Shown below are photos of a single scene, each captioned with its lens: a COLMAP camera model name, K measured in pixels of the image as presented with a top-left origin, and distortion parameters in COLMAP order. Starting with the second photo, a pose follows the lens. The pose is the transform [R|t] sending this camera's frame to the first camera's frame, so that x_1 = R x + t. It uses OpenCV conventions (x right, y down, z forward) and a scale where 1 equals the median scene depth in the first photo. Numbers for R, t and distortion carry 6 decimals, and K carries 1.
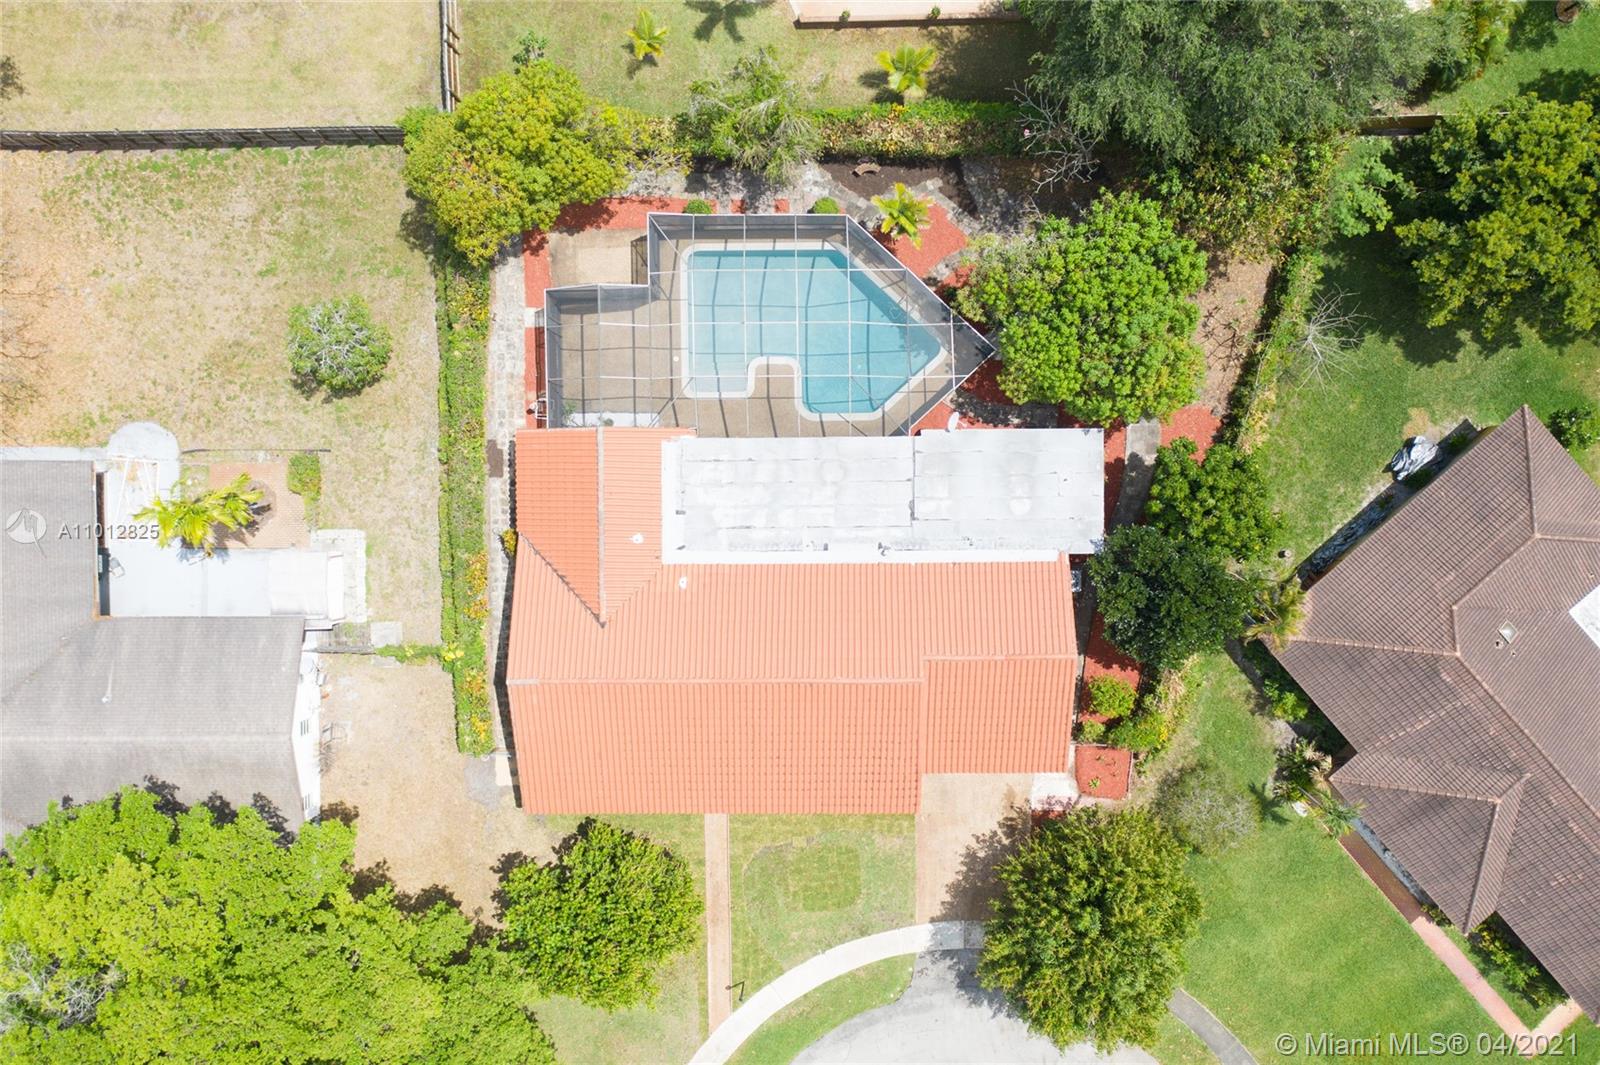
lens RADIAL K [[1273.0, 0, 798.2], [0, 1273.0, 525.7], [0, 0, 1]] dist [0.003167, 0.013034]
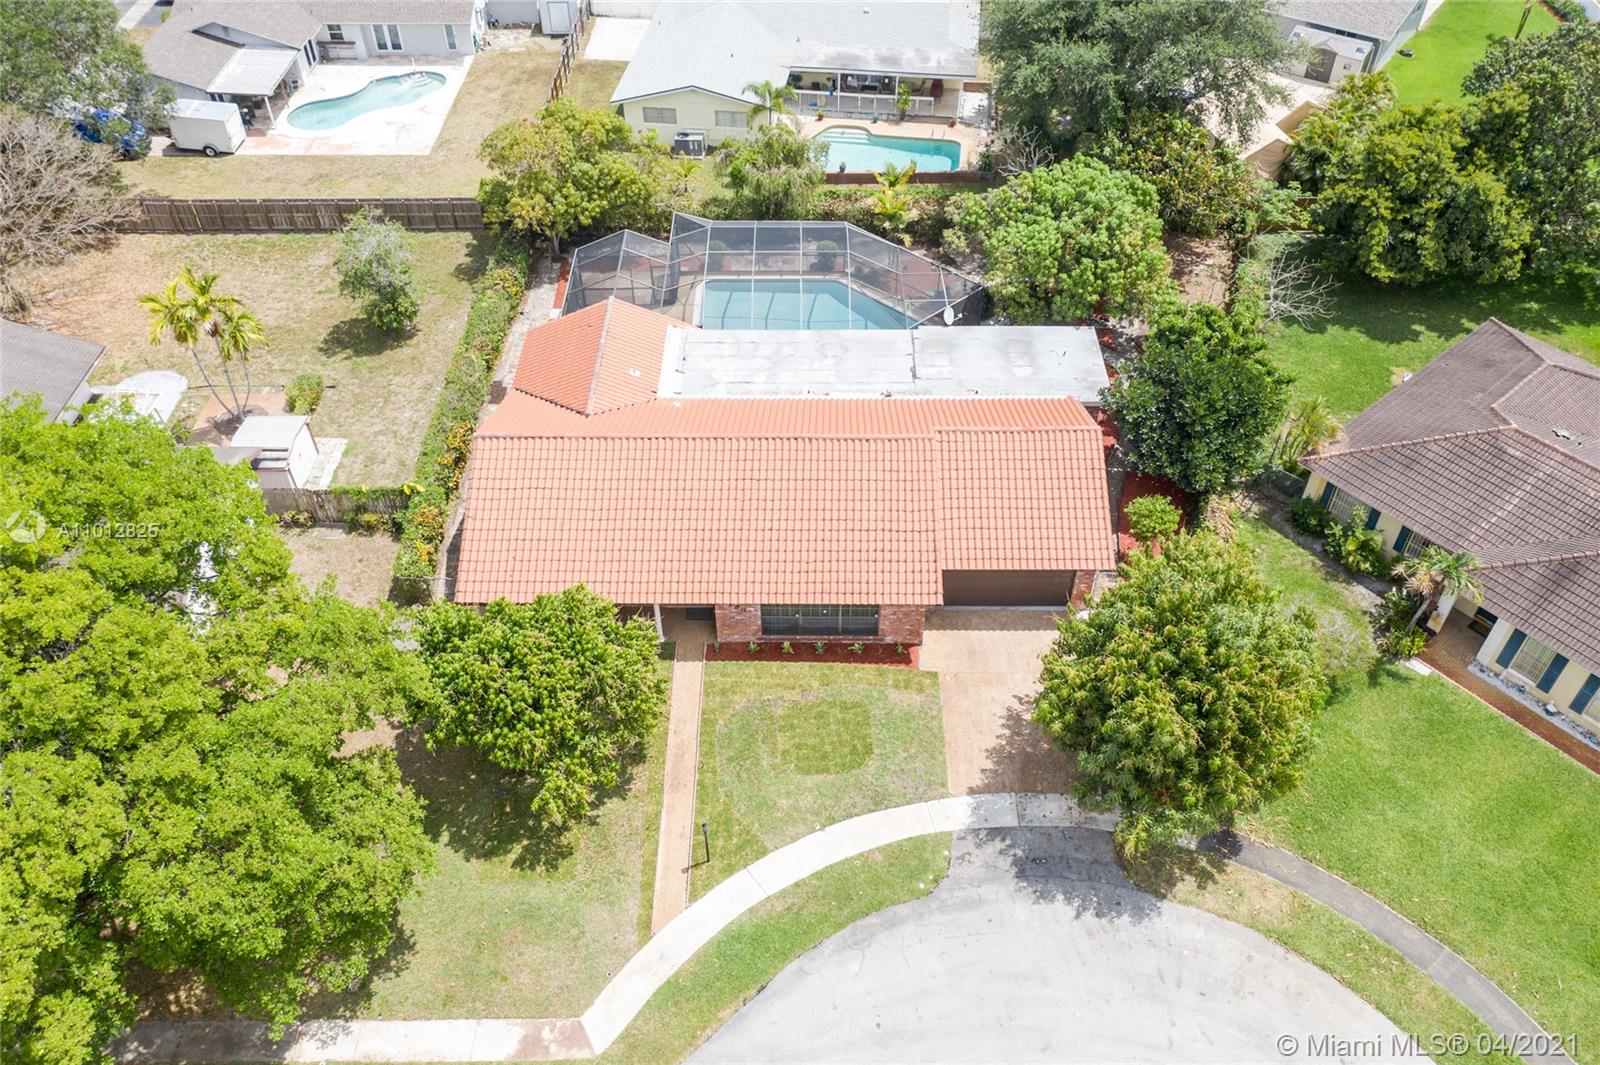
lens RADIAL K [[1273.0, 0, 800.1], [0, 1273.0, 535.3], [0, 0, 1]] dist [0.003167, 0.013034]
pose [[0.999854, 0.015890, -0.006252, 0.008968], [-0.015362, 0.677180, -0.735657, 0.757448], [-0.007456, 0.735646, 0.677325, 0.398451]]
